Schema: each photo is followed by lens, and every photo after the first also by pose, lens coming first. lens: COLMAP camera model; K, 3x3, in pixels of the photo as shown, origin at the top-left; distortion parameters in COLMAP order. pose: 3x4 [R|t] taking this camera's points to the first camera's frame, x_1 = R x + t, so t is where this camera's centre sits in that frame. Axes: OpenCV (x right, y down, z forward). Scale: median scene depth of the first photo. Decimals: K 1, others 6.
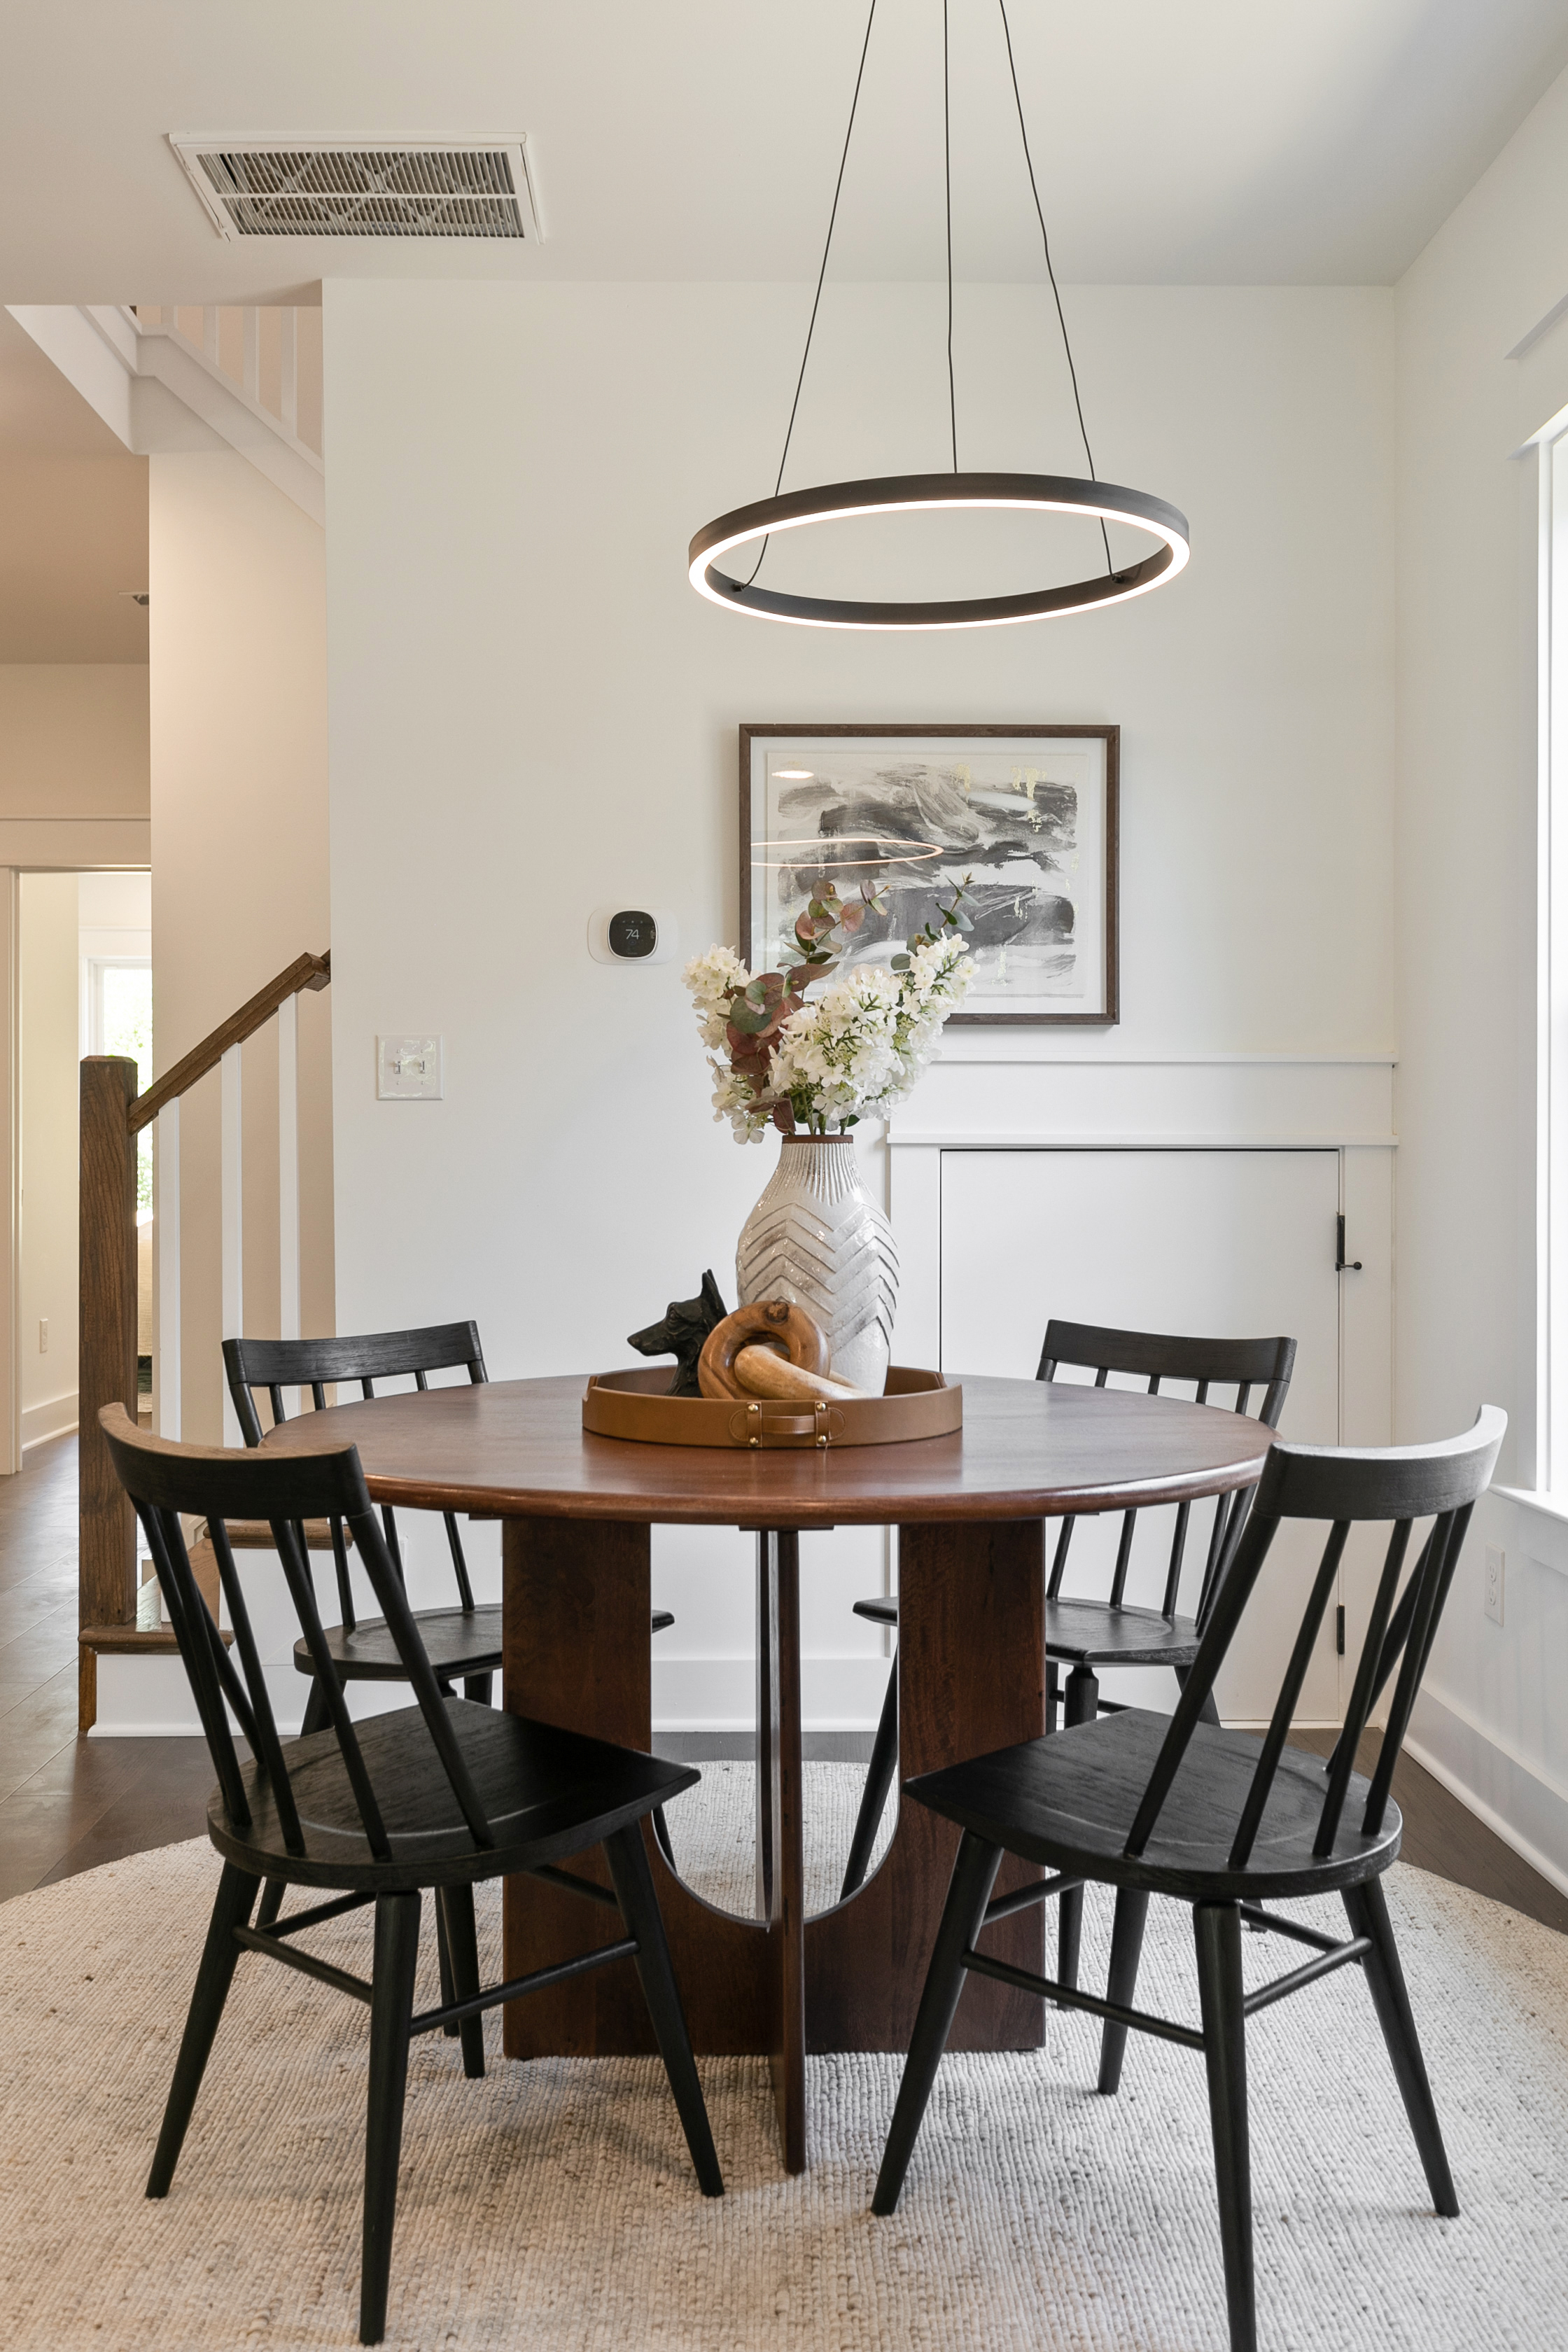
lens RADIAL K [[2335.3, 0, 786.7], [0, 2335.3, 1070.4], [0, 0, 1]] dist [0.007531, 0.000019]
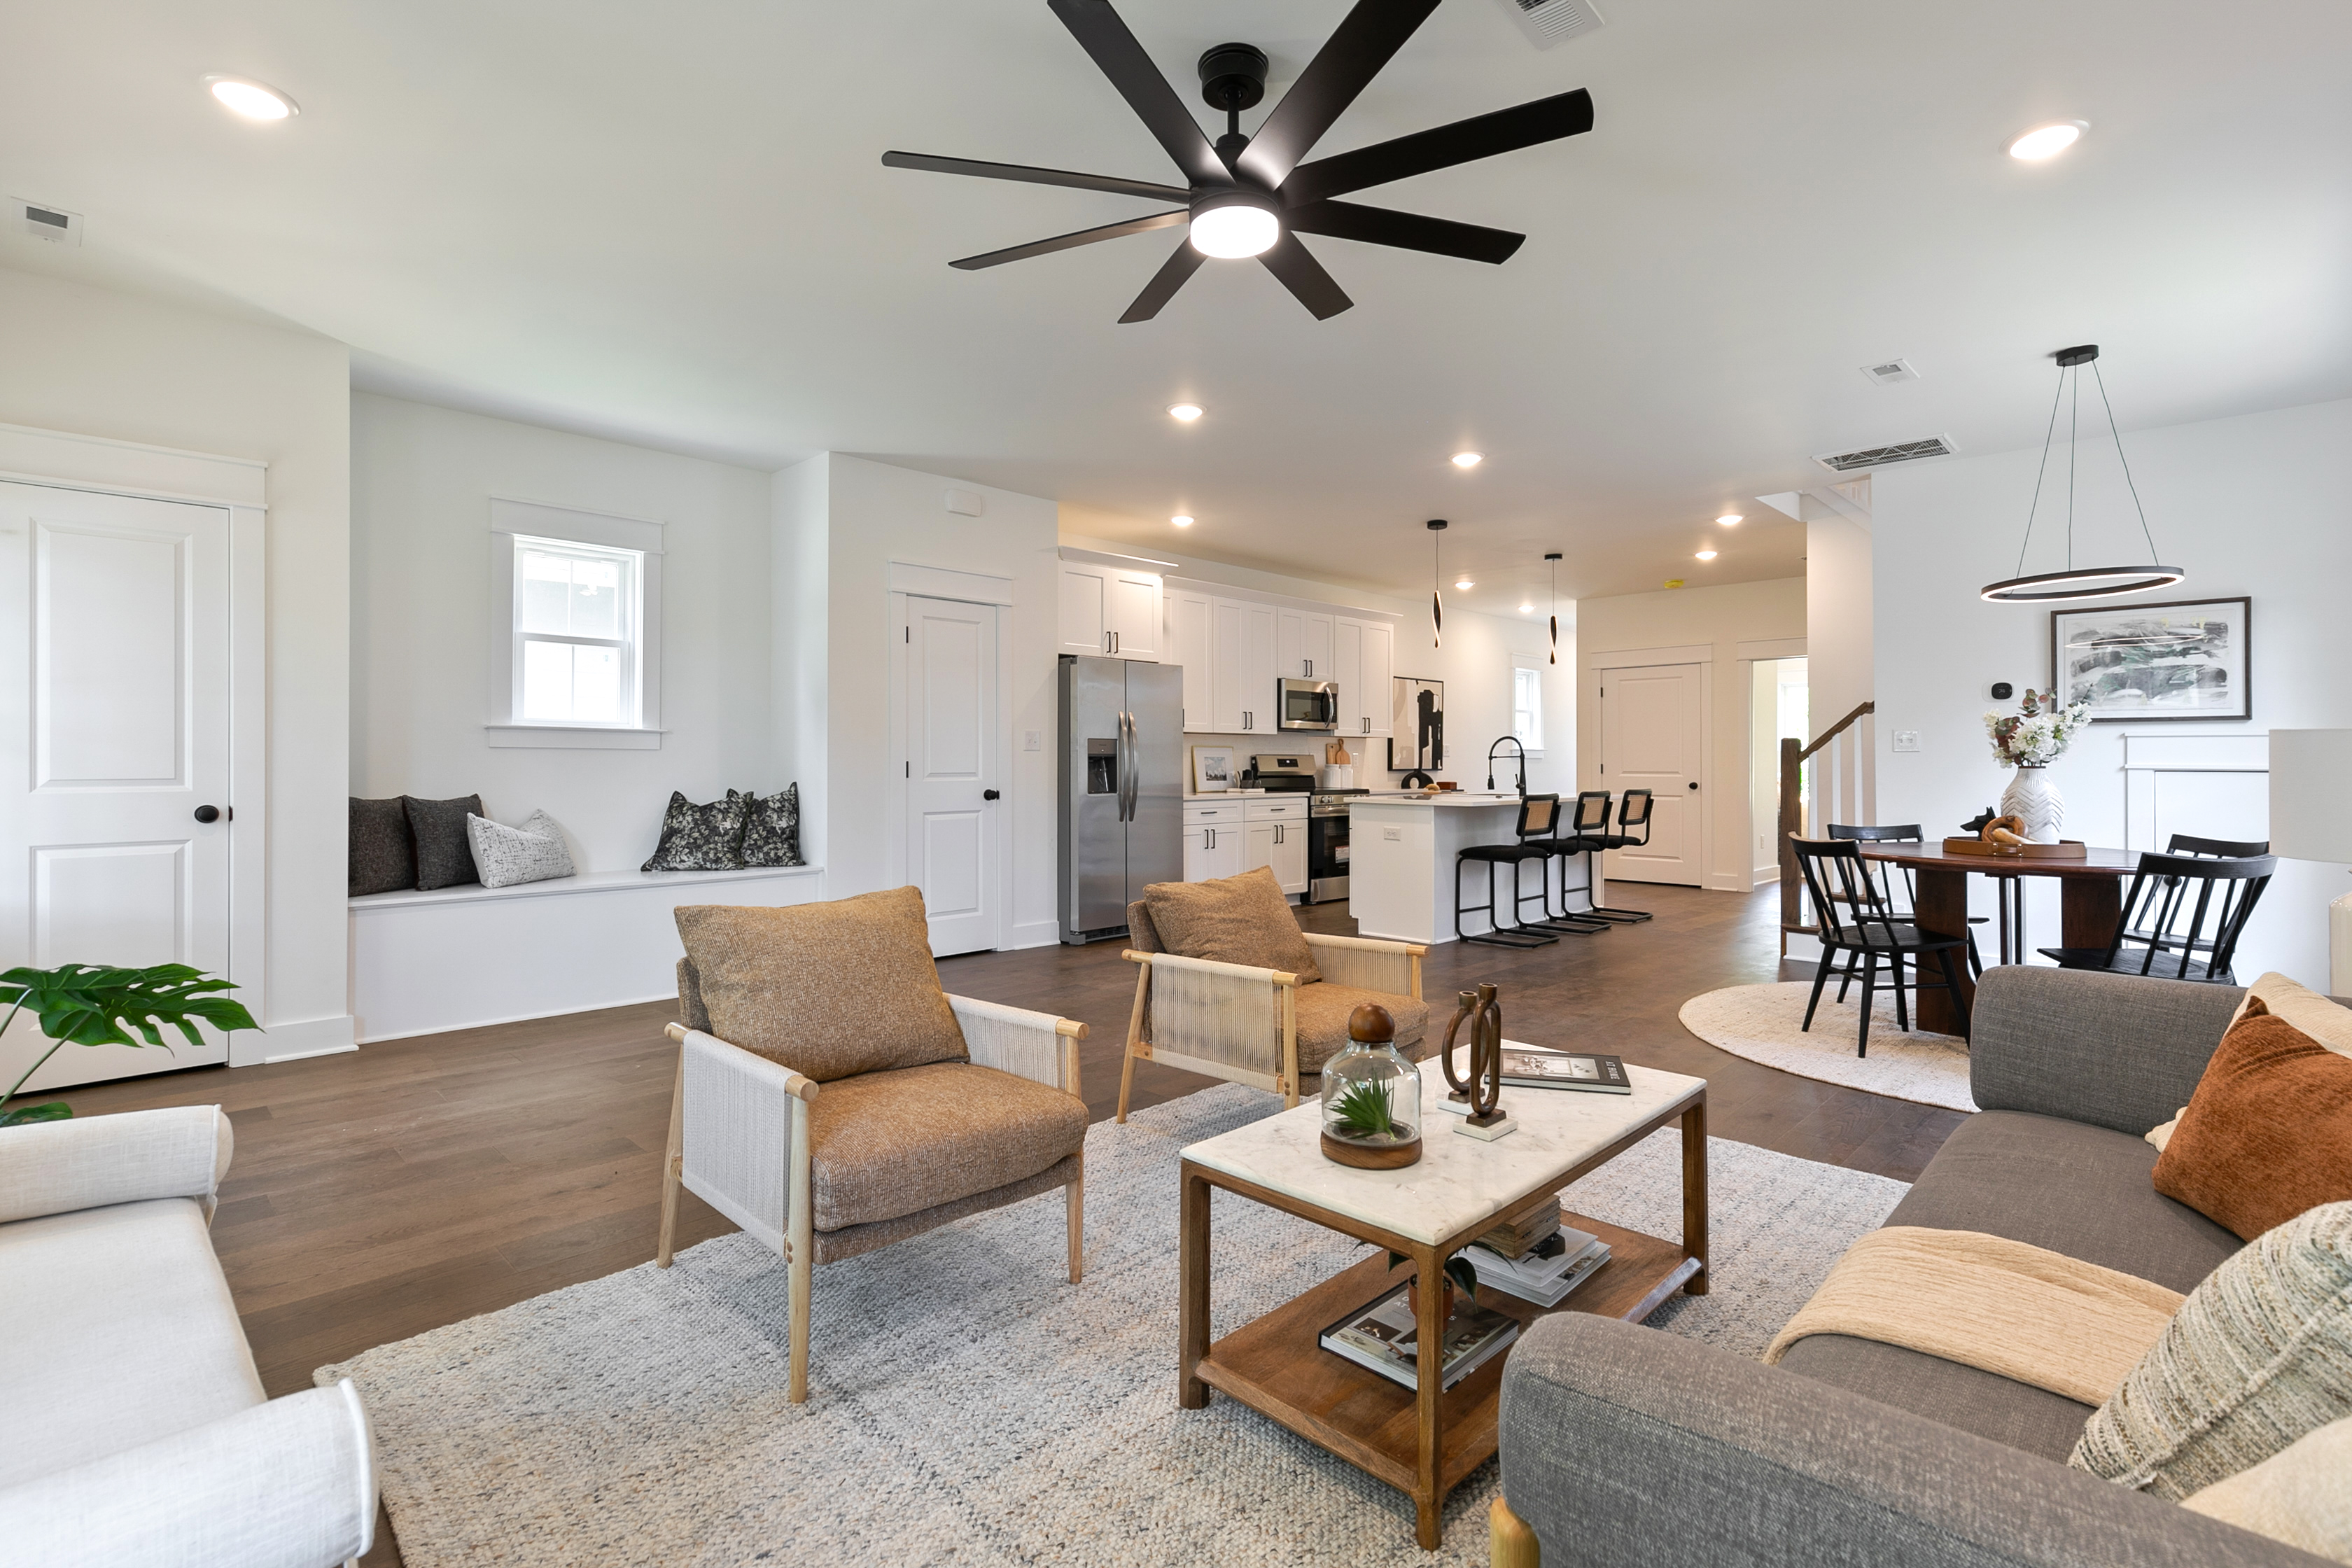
lens RADIAL K [[1087.2, 0, 1197.2], [0, 1087.2, 772.8], [0, 0, 1]] dist [0.008377, -0.000367]
pose [[0.710074, 0.010253, -0.704052, 0.168213], [0.017329, 0.999337, 0.032031, -0.020284], [0.703914, -0.034946, 0.709426, -0.578959]]
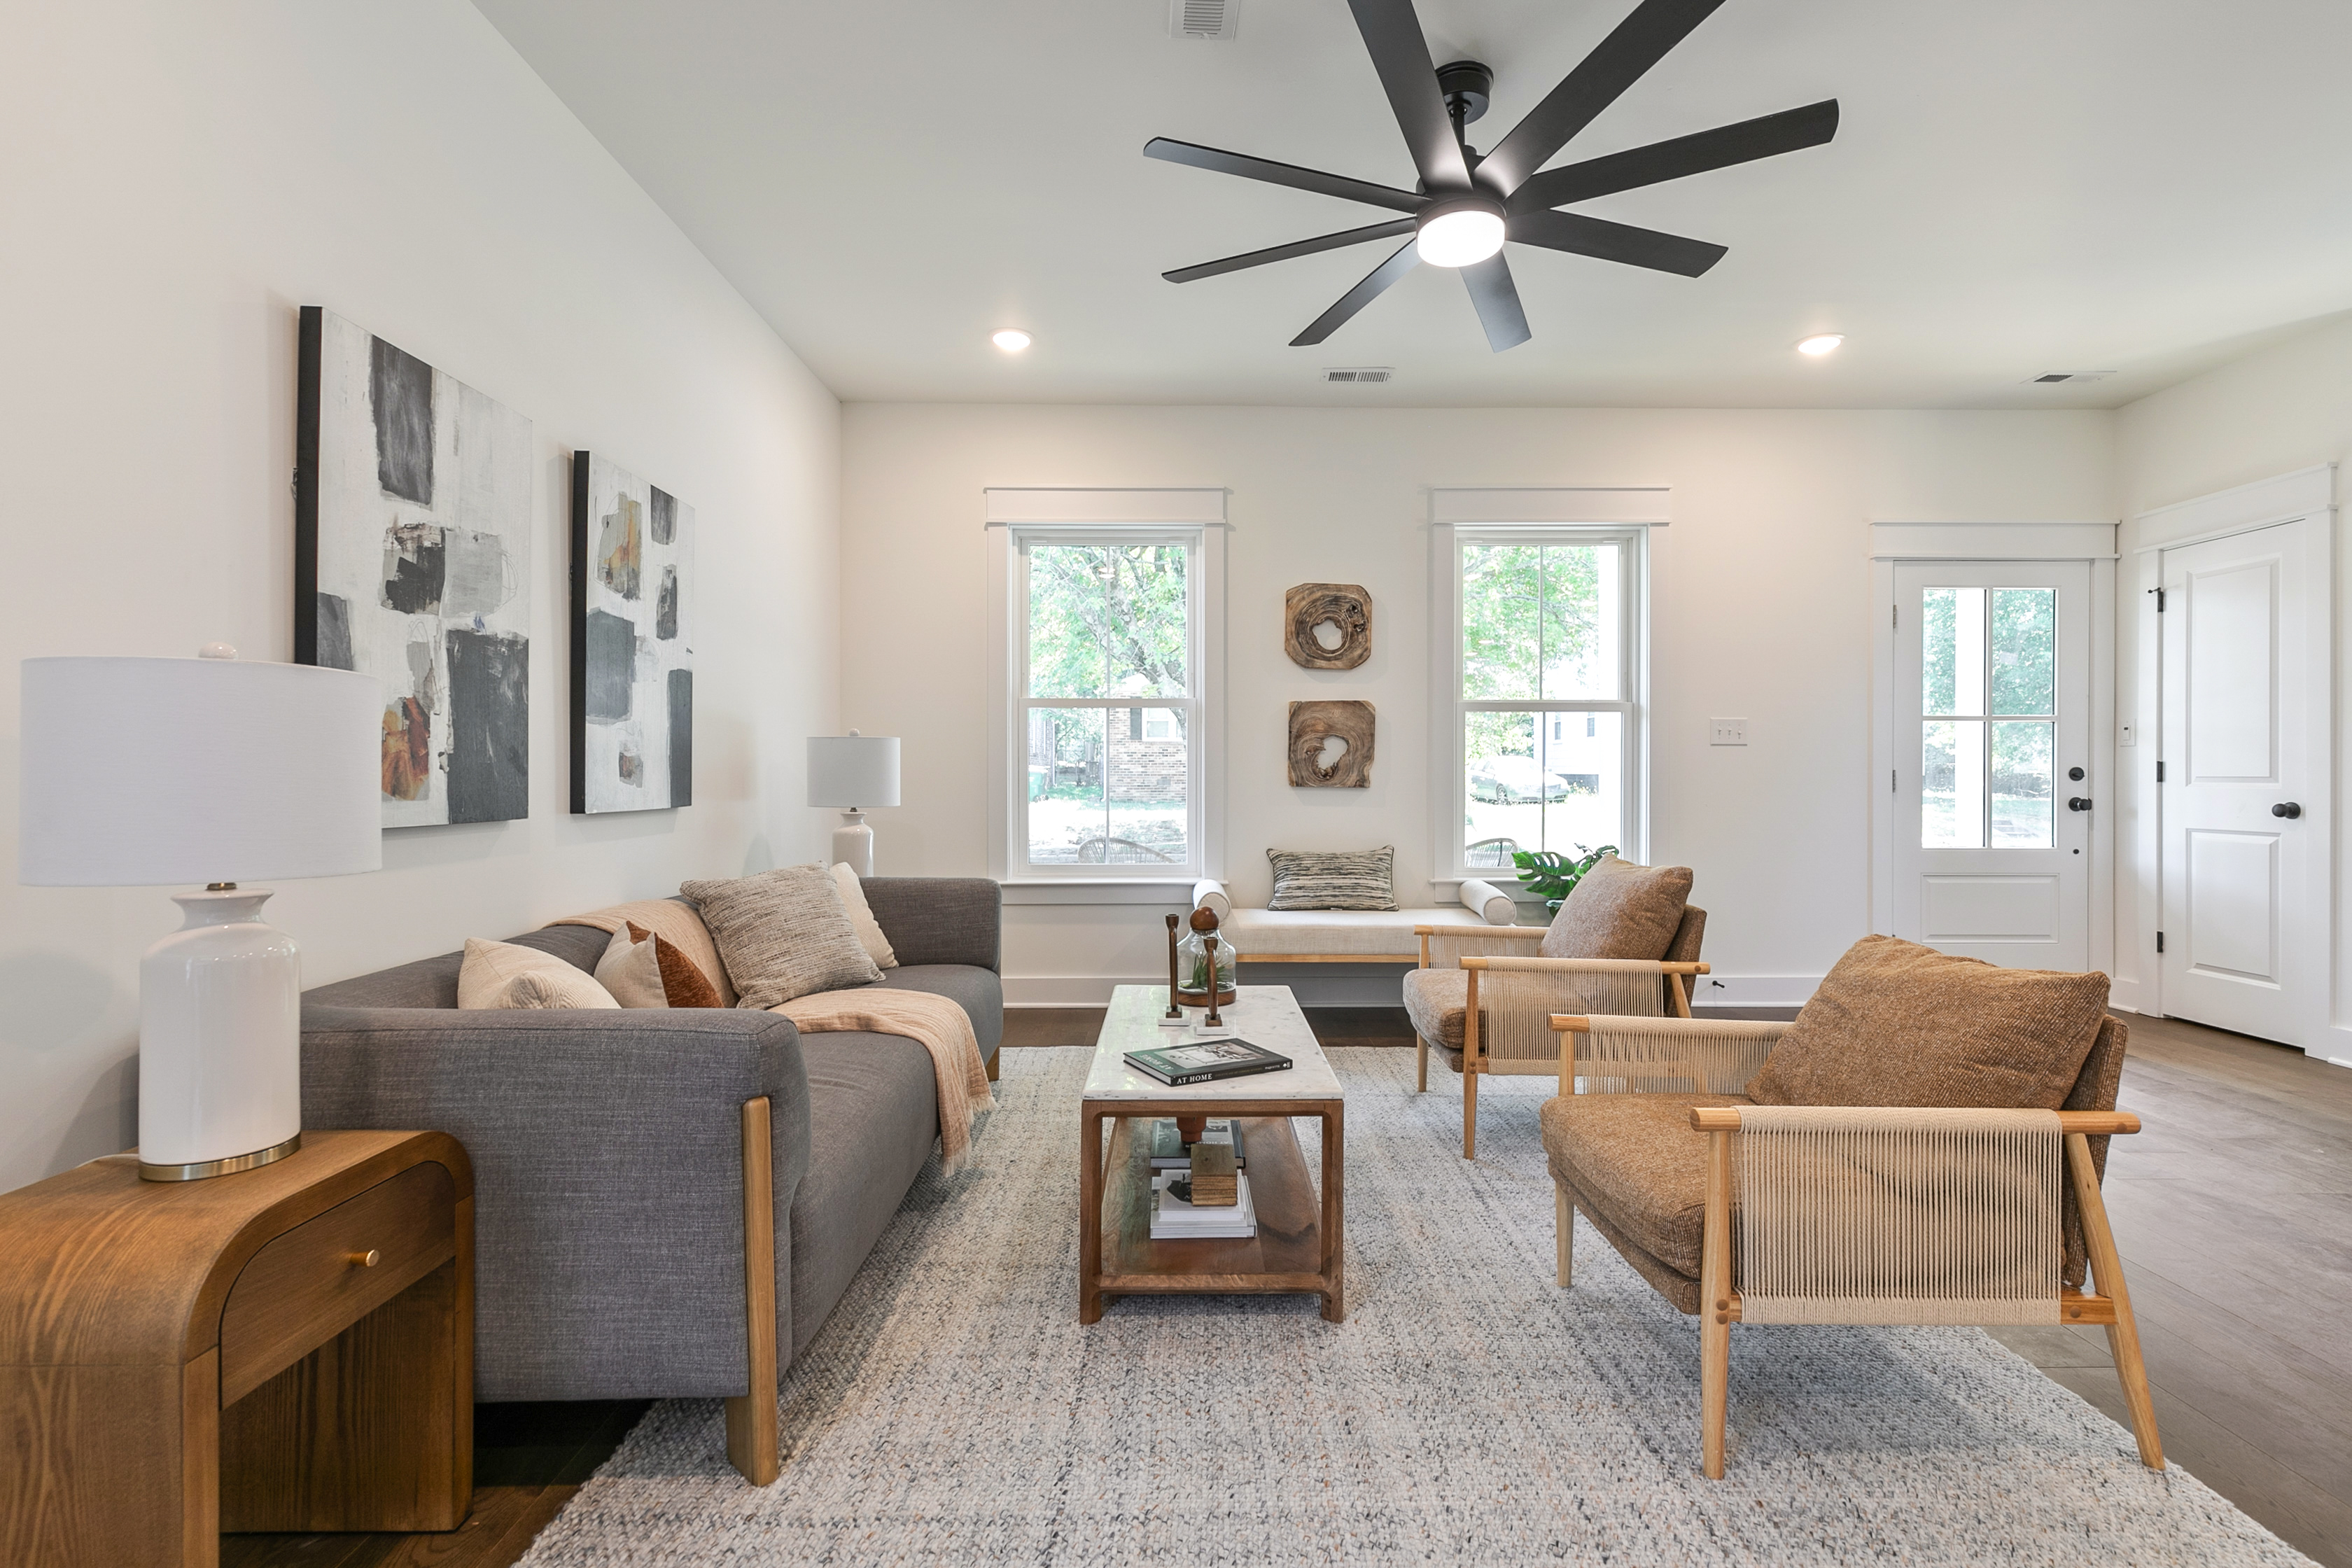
lens RADIAL K [[1087.2, 0, 1197.2], [0, 1087.2, 772.8], [0, 0, 1]] dist [0.008377, -0.000367]
pose [[-0.999999, 0.001104, -0.001018, -0.079231], [0.001132, 0.999597, -0.028365, 0.023420], [0.000986, -0.028367, -0.999597, 0.449061]]
